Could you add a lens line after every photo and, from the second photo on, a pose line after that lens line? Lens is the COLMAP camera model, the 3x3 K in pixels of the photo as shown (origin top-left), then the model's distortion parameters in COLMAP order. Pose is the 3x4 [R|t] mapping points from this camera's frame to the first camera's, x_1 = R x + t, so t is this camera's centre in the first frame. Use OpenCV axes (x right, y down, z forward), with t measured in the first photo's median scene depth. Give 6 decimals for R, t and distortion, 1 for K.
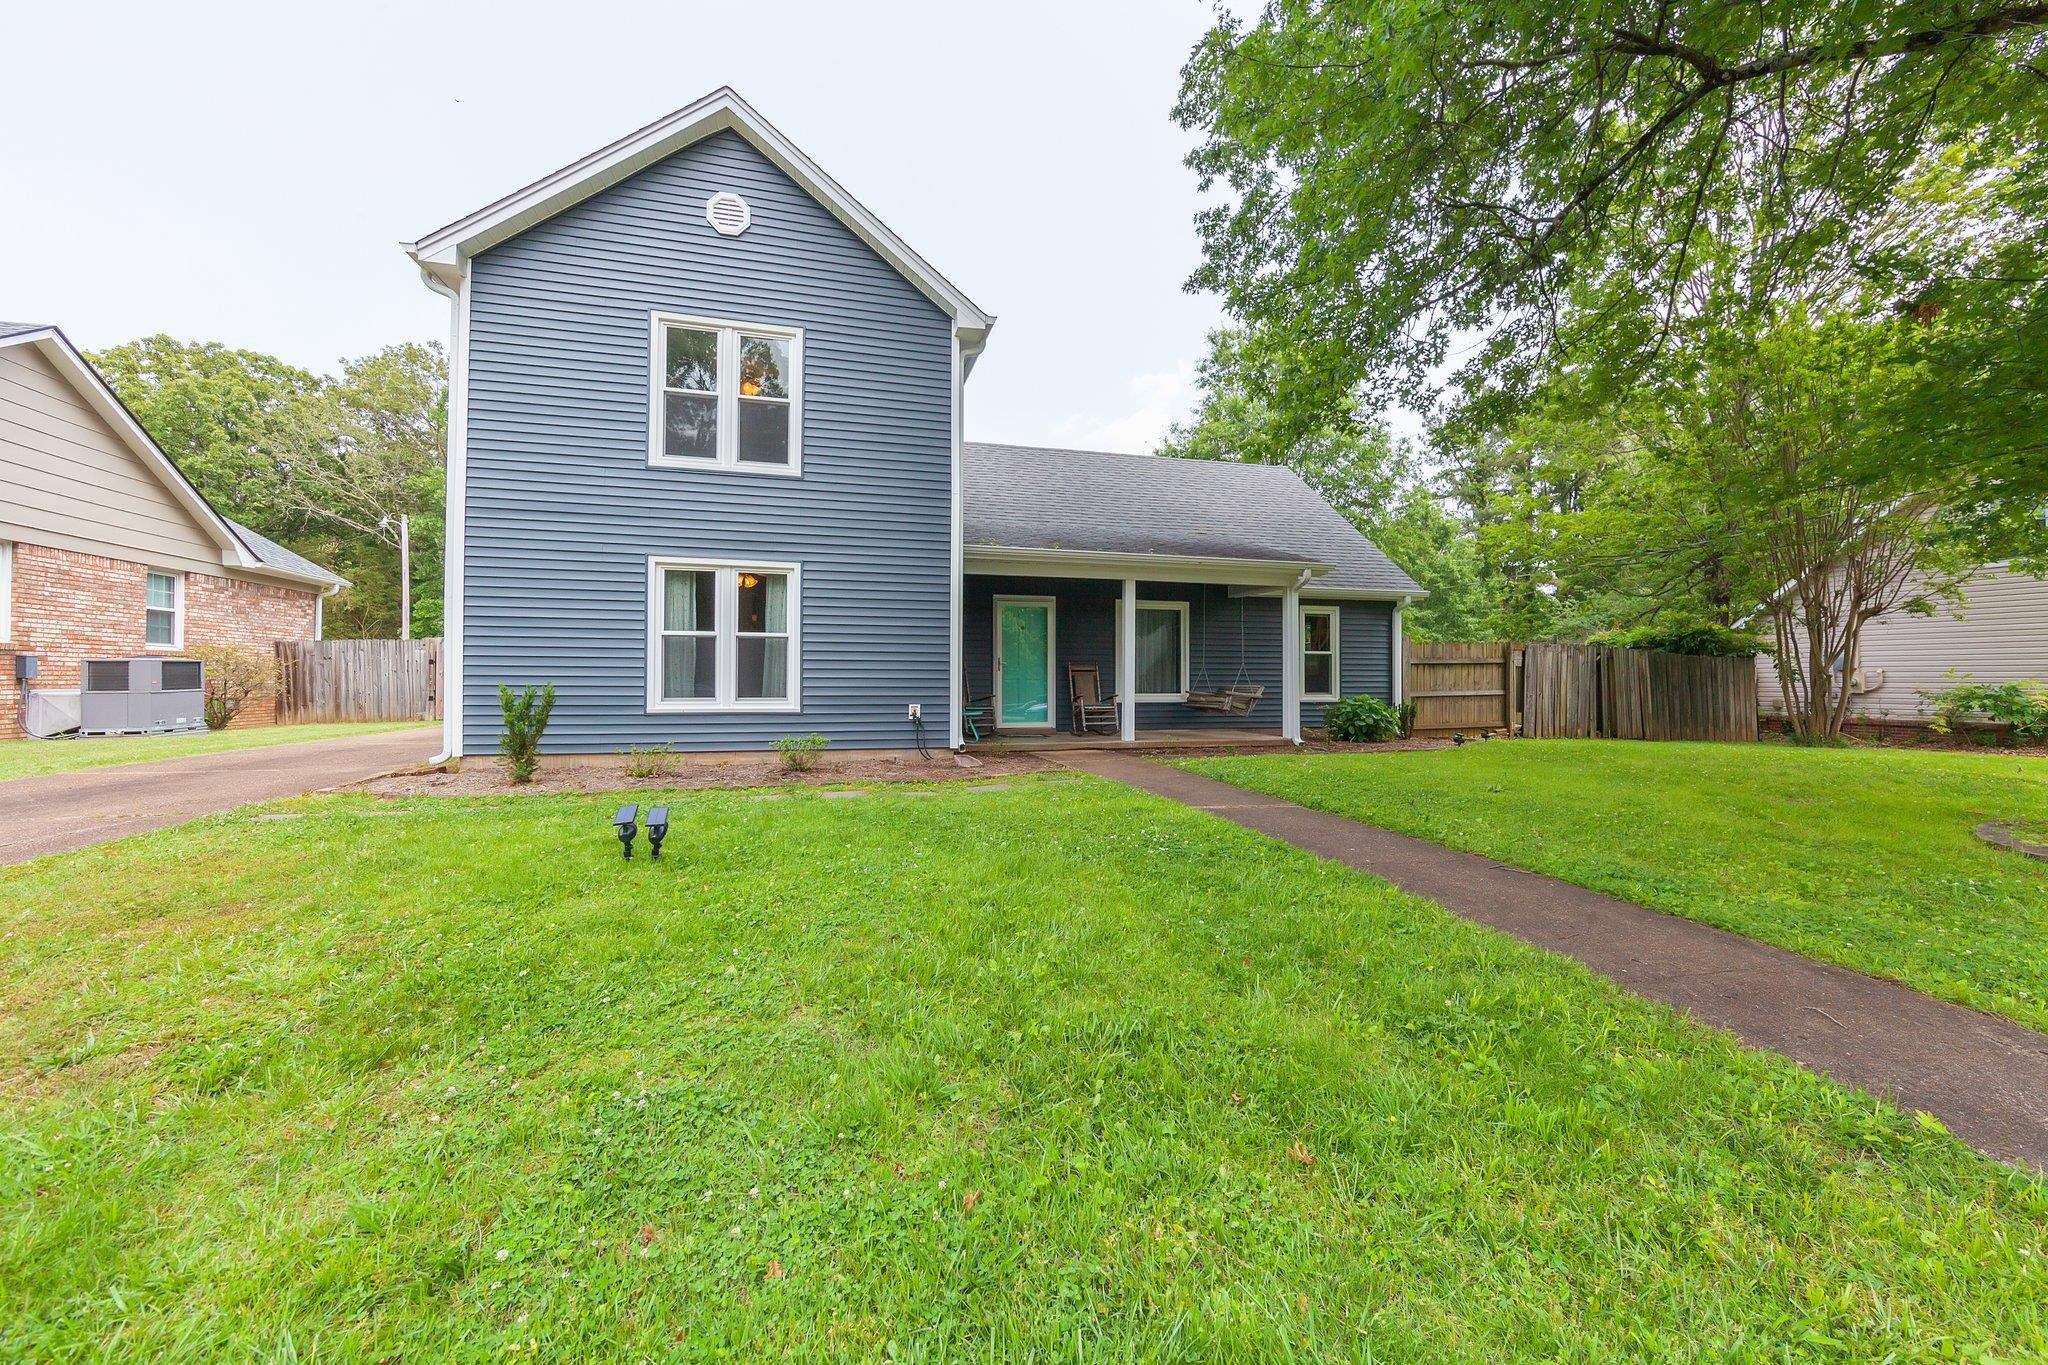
lens RADIAL K [[809.2, 0, 1029.5], [0, 809.2, 671.3], [0, 0, 1]] dist [-0.000612, -0.000186]
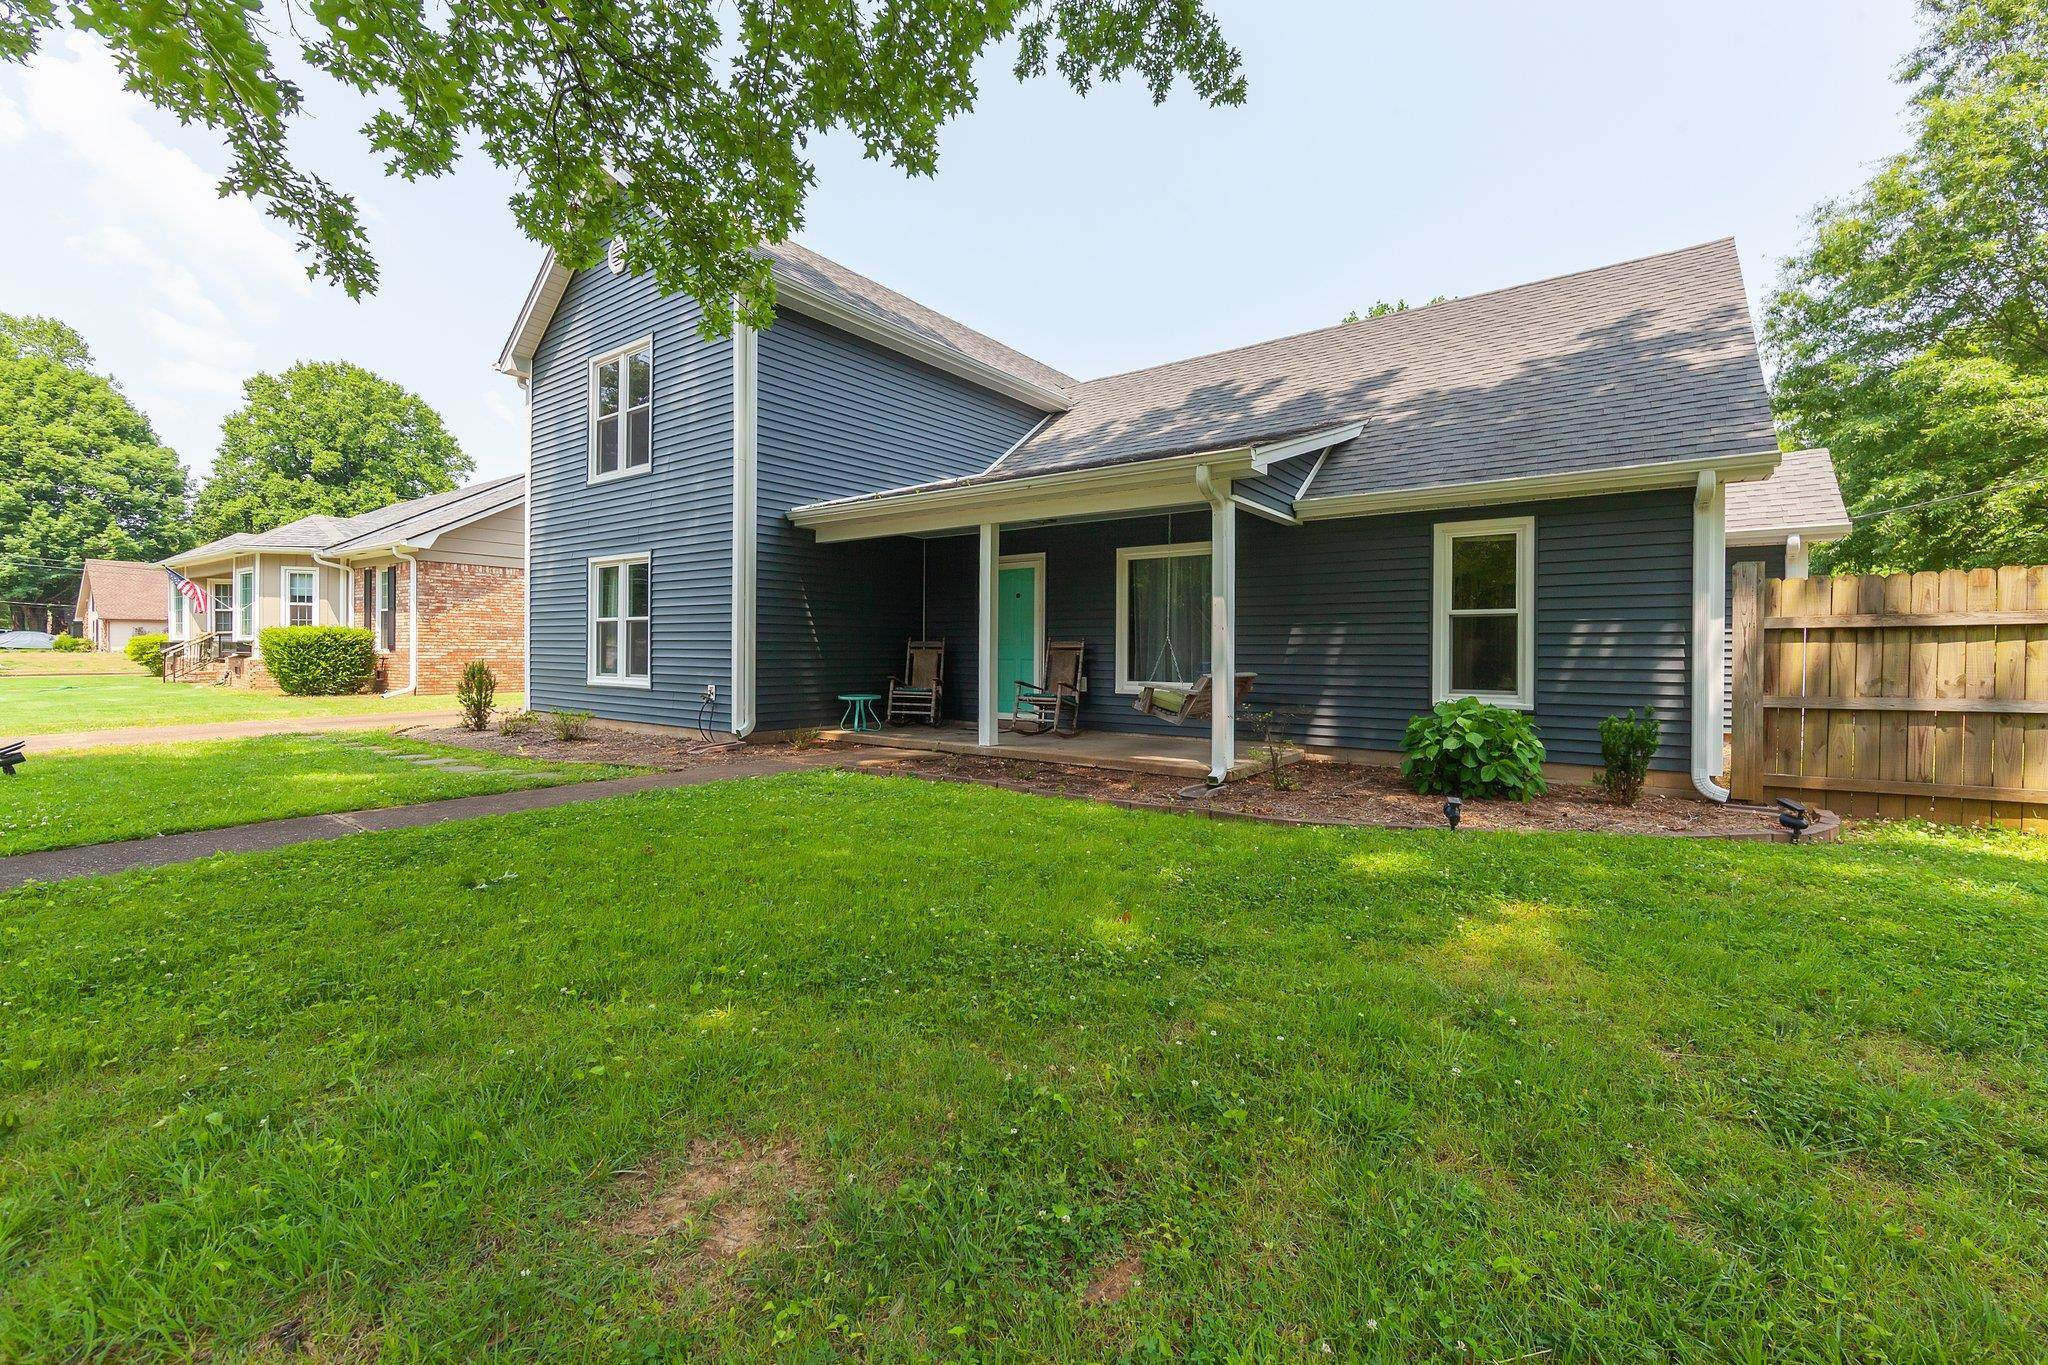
lens RADIAL K [[829.2, 0, 1043.7], [0, 829.2, 660.9], [0, 0, 1]] dist [0.000894, -0.000076]
pose [[0.632219, 0.008569, -0.774742, 0.885410], [0.003208, 0.999901, 0.013678, -0.000550], [0.774783, -0.011133, 0.632129, 0.679411]]
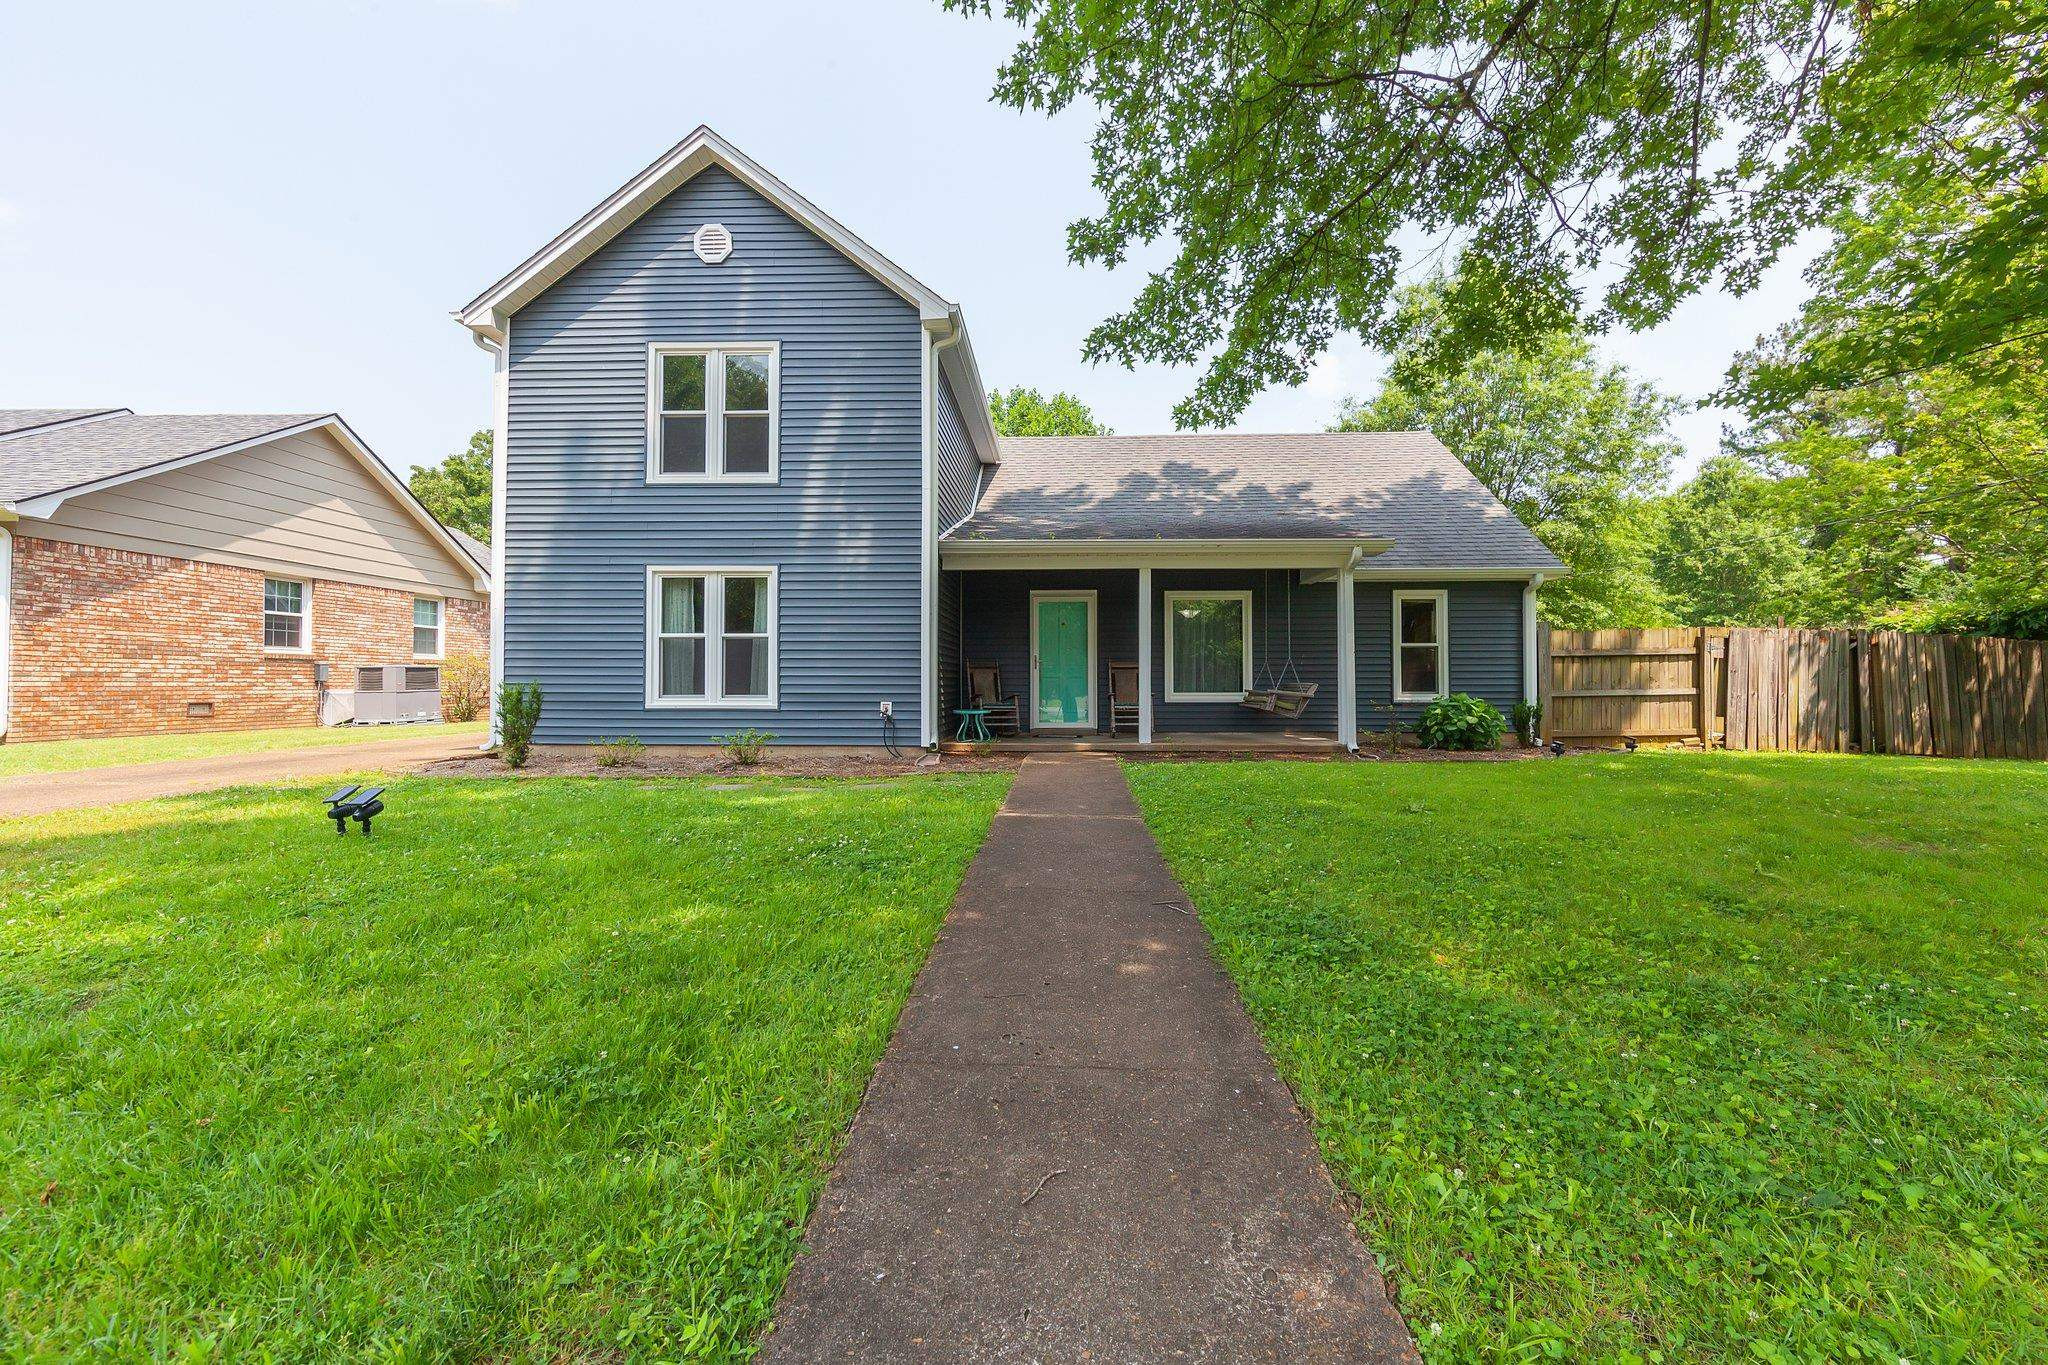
lens RADIAL K [[809.2, 0, 1029.5], [0, 809.2, 671.3], [0, 0, 1]] dist [-0.000612, -0.000186]
pose [[0.955489, -0.008146, -0.294914, 0.323088], [0.007087, 0.999964, -0.004660, 0.008822], [0.294942, 0.002362, 0.955512, 0.095002]]
